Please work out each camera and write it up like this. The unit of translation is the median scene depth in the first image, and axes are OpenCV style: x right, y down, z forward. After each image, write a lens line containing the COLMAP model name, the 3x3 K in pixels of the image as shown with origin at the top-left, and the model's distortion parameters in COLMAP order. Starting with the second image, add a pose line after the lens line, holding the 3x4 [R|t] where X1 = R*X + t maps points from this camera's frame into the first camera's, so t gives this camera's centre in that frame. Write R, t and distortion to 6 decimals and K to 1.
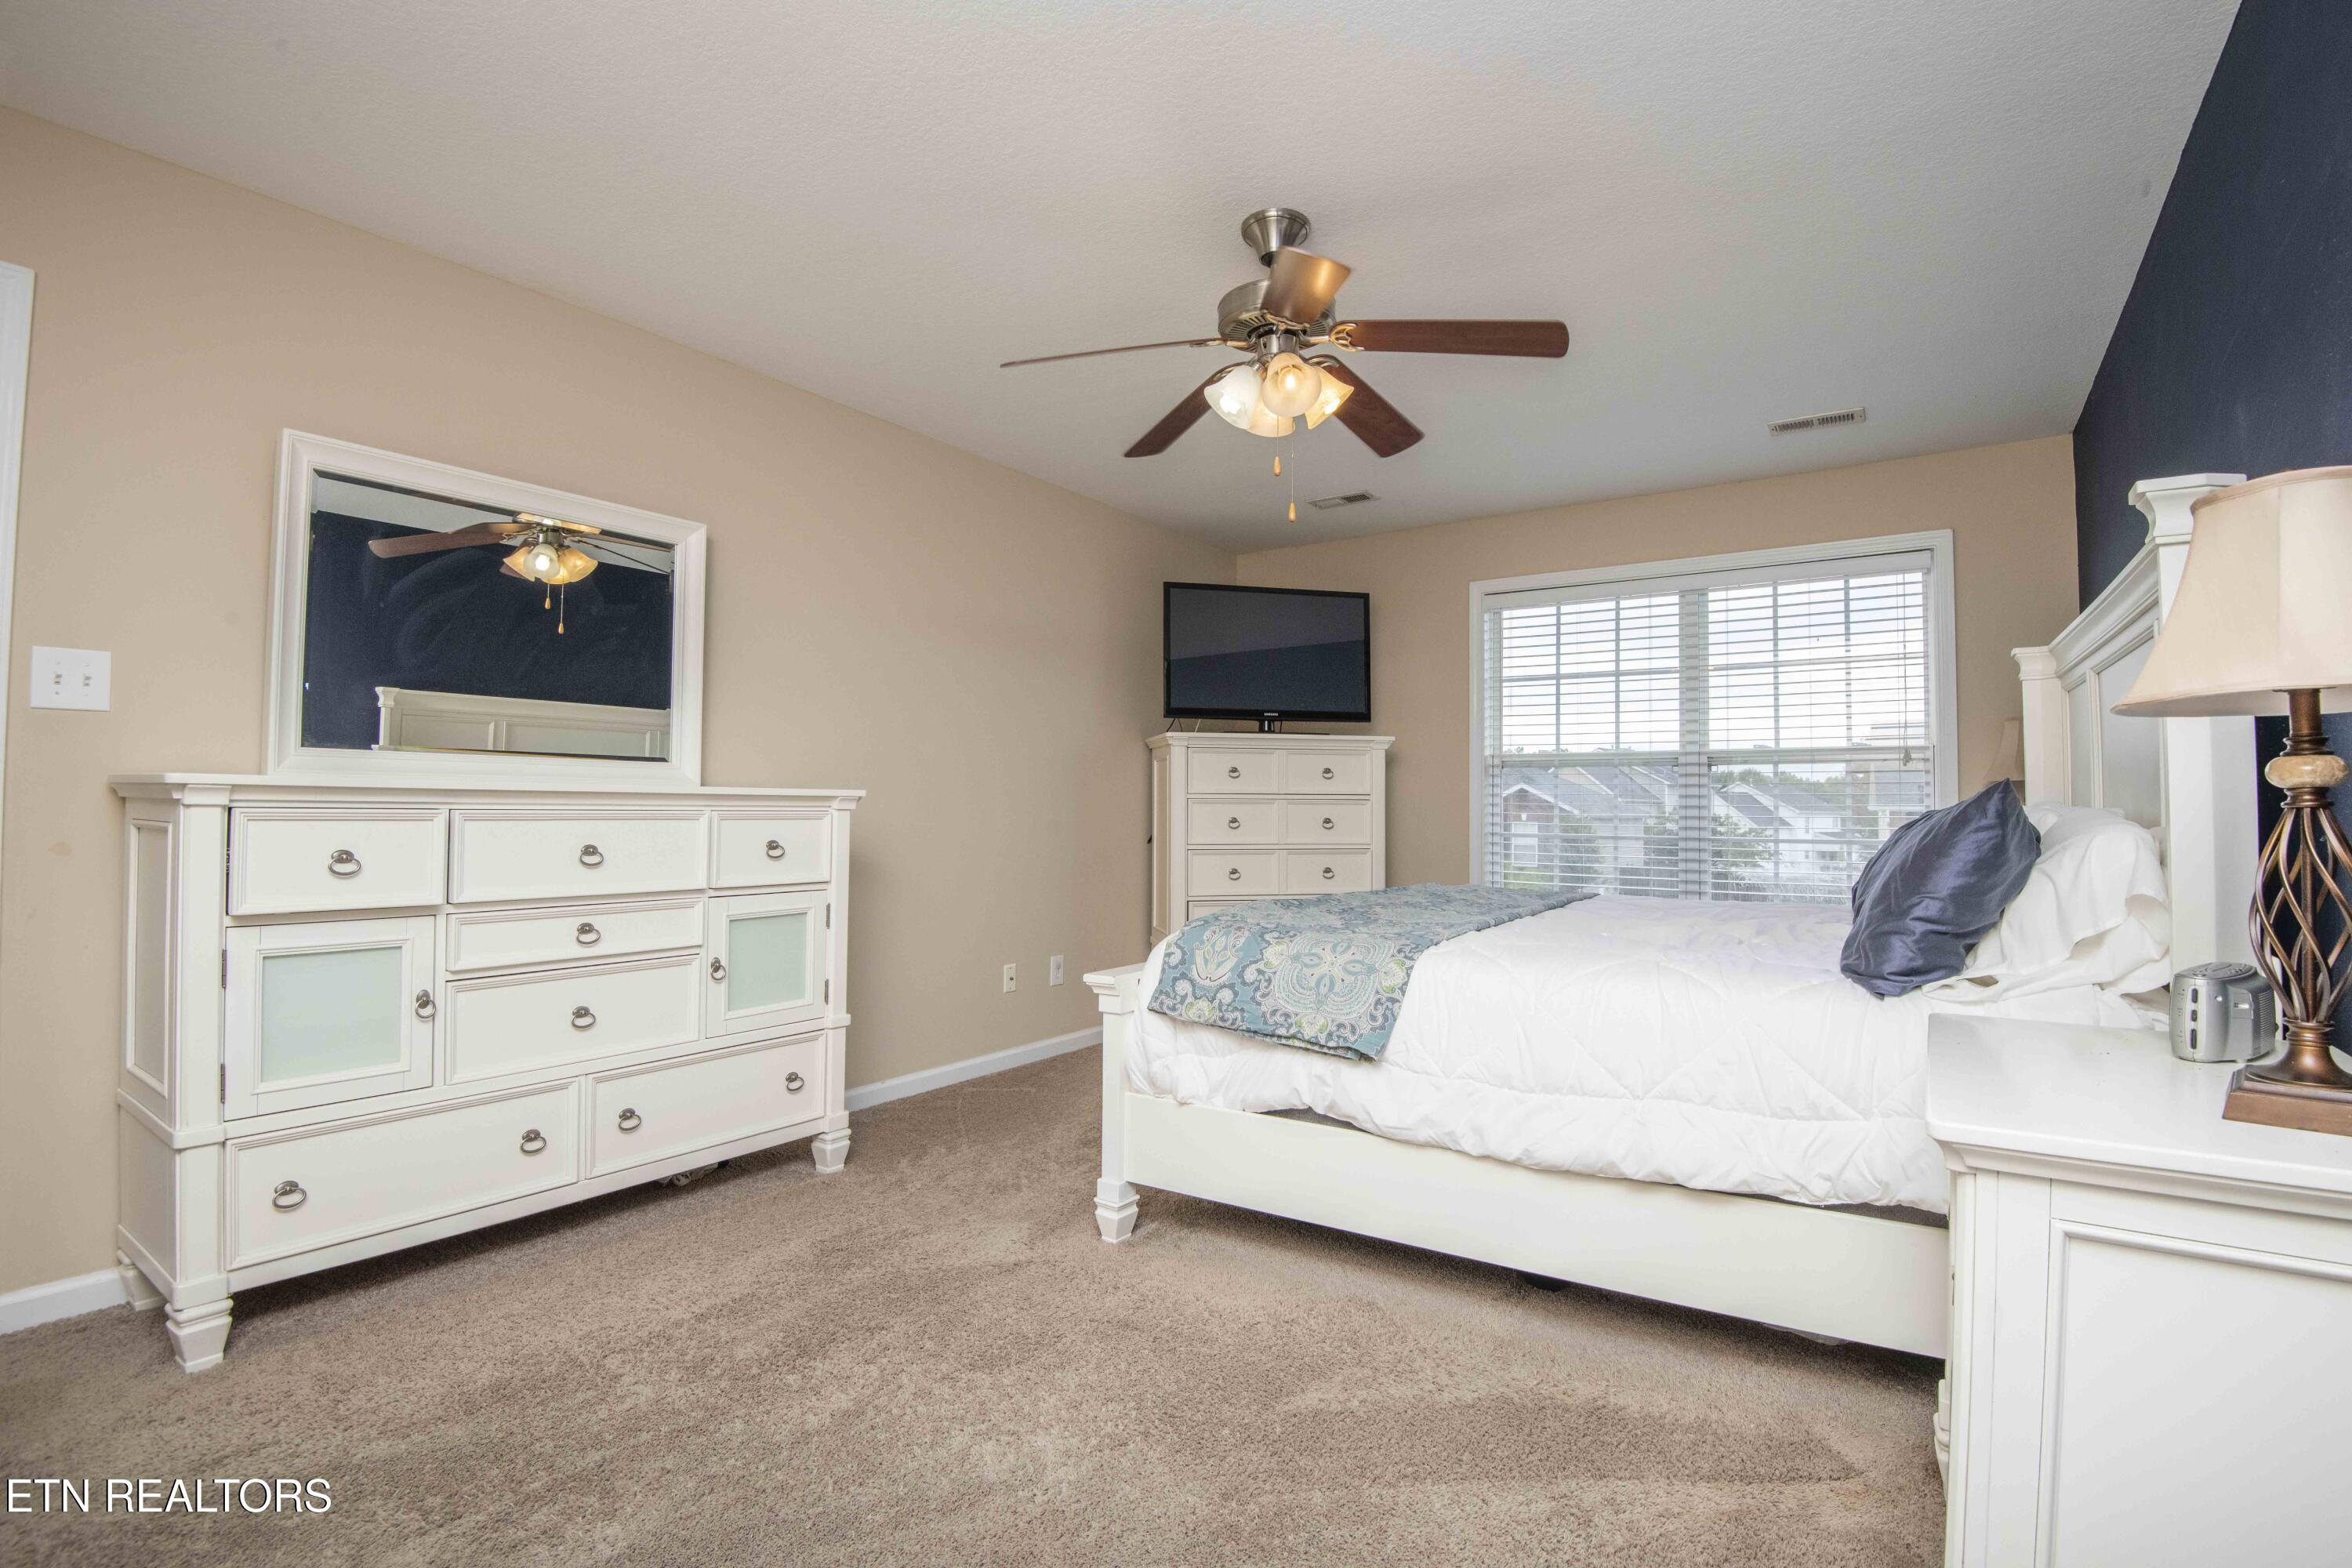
lens RADIAL K [[1085.1, 0, 1183.3], [0, 1085.1, 780.8], [0, 0, 1]] dist [-0.006607, -0.022667]
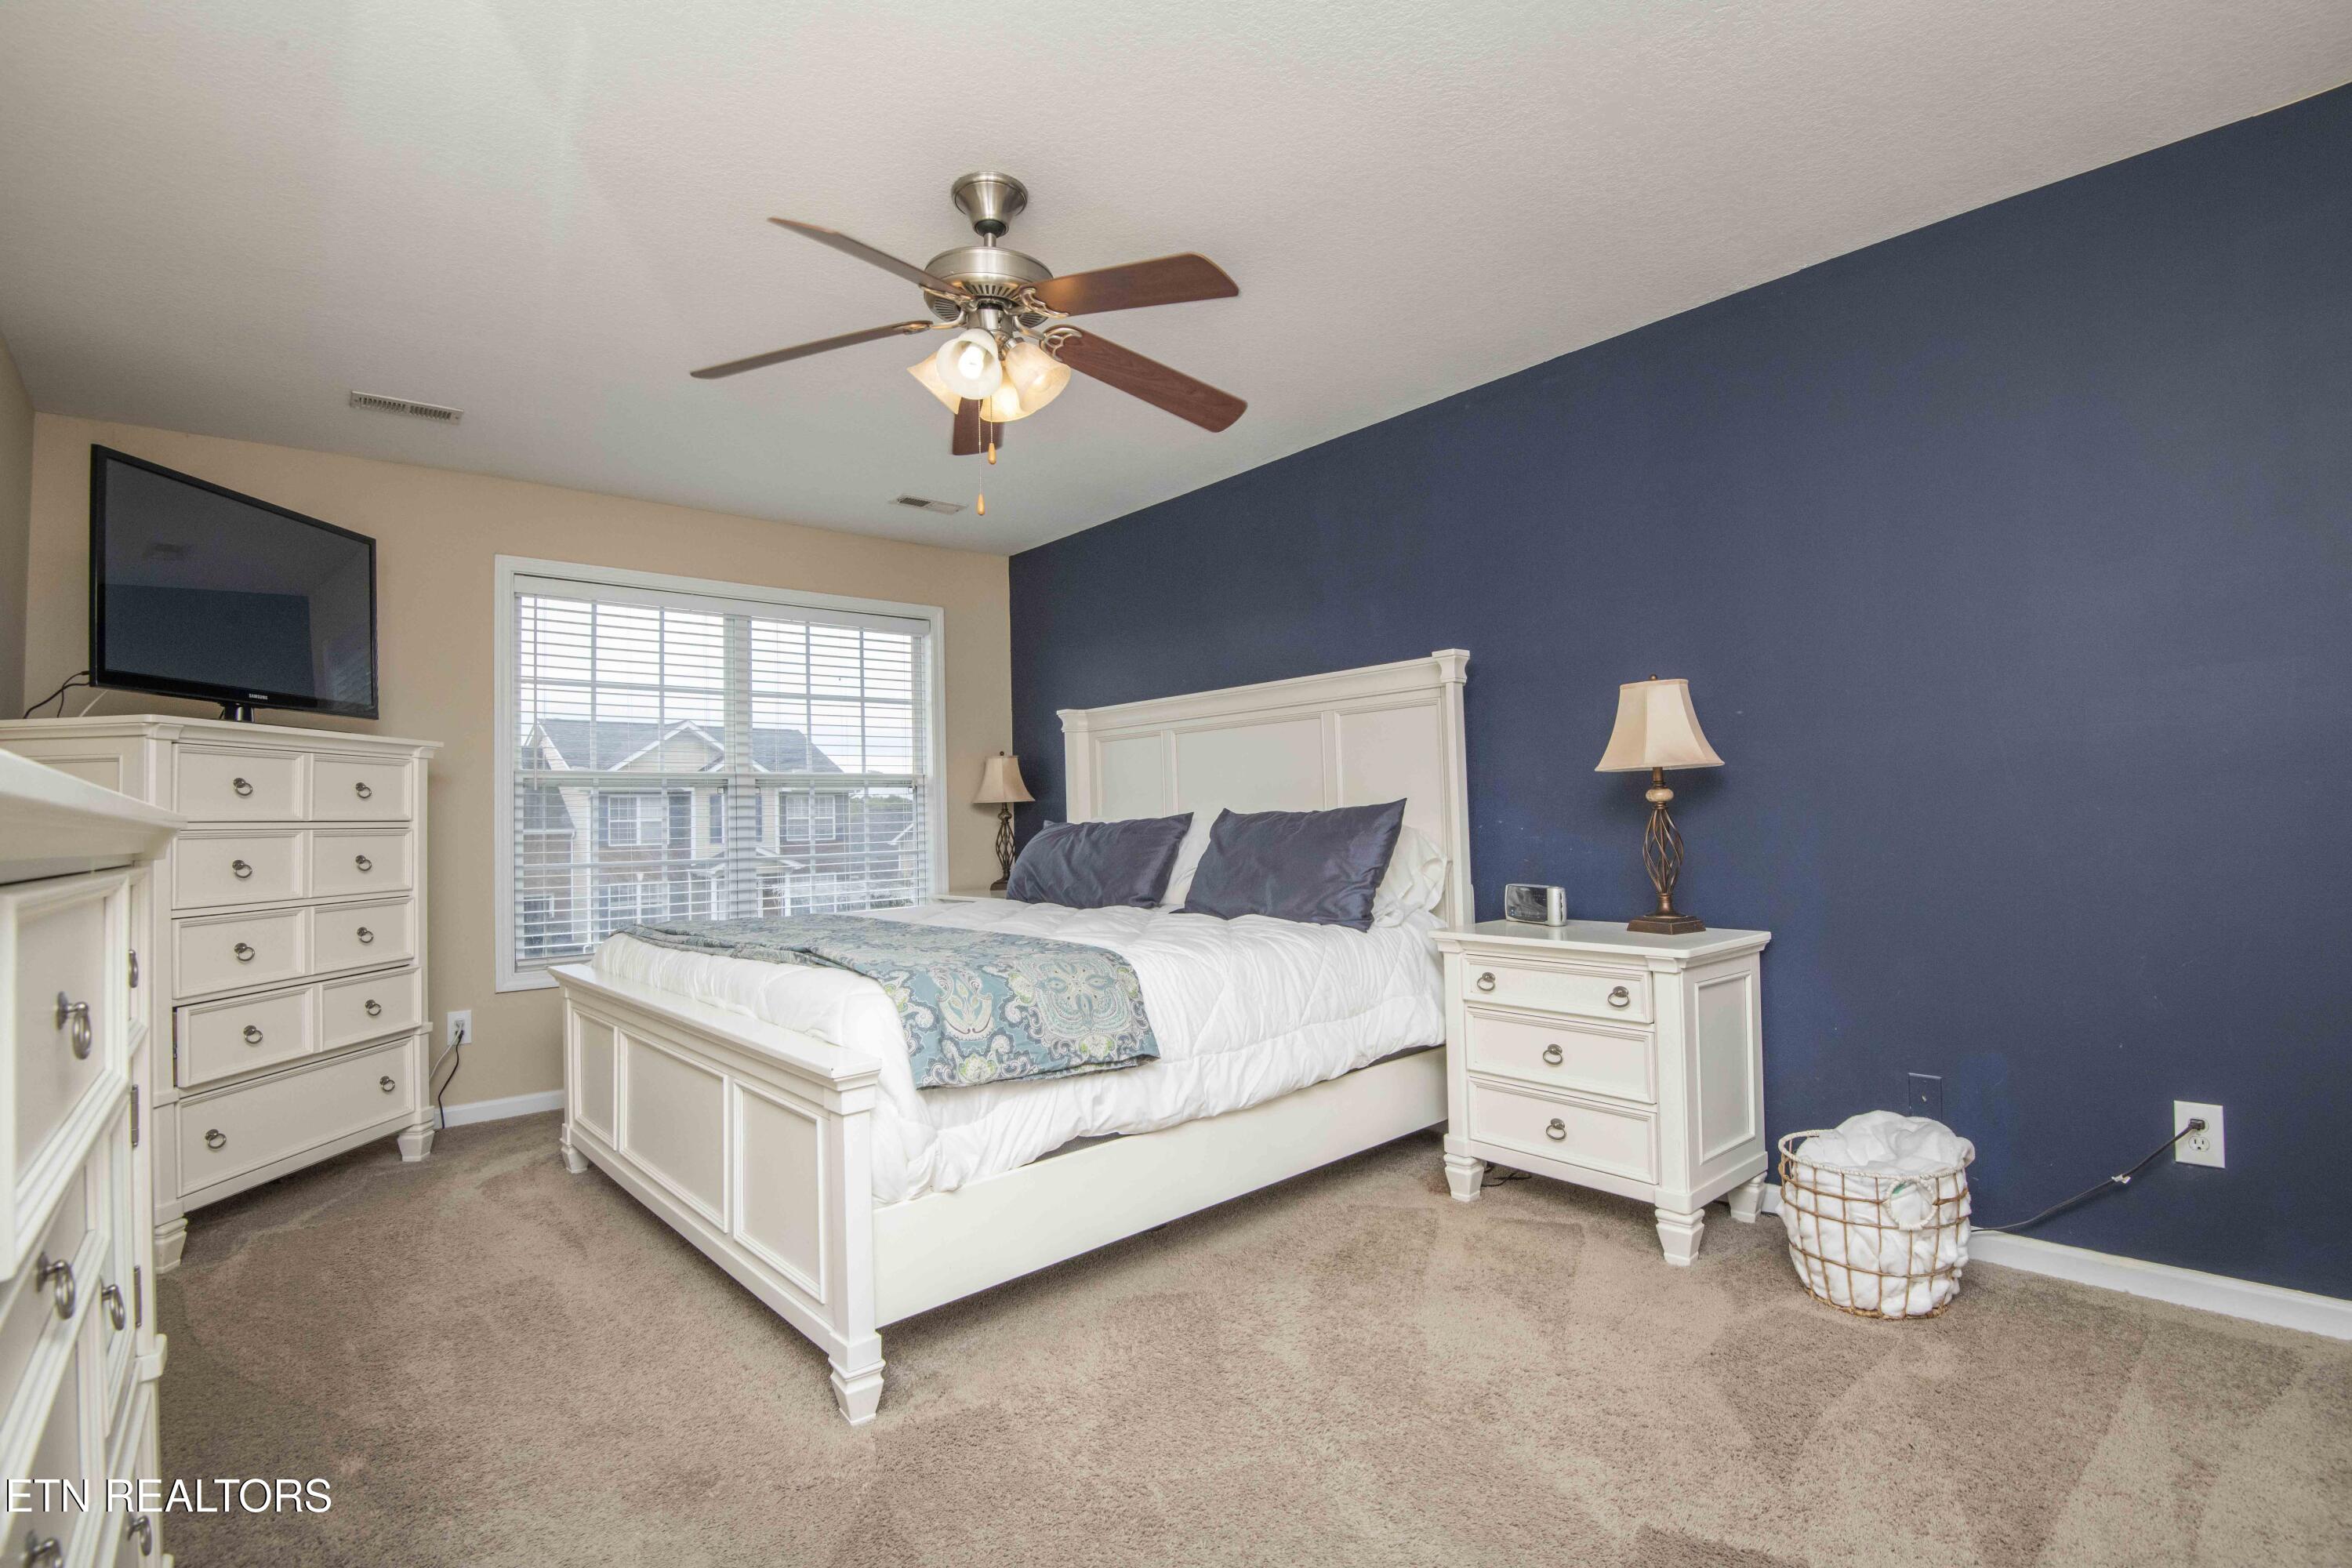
lens RADIAL K [[1088.7, 0, 1188.8], [0, 1088.7, 777.7], [0, 0, 1]] dist [-0.013552, -0.018834]
pose [[0.250146, 0.023140, 0.967932, -0.474430], [0.001330, 0.999705, -0.024243, 0.002600], [-0.968207, 0.007351, 0.250041, 0.383811]]
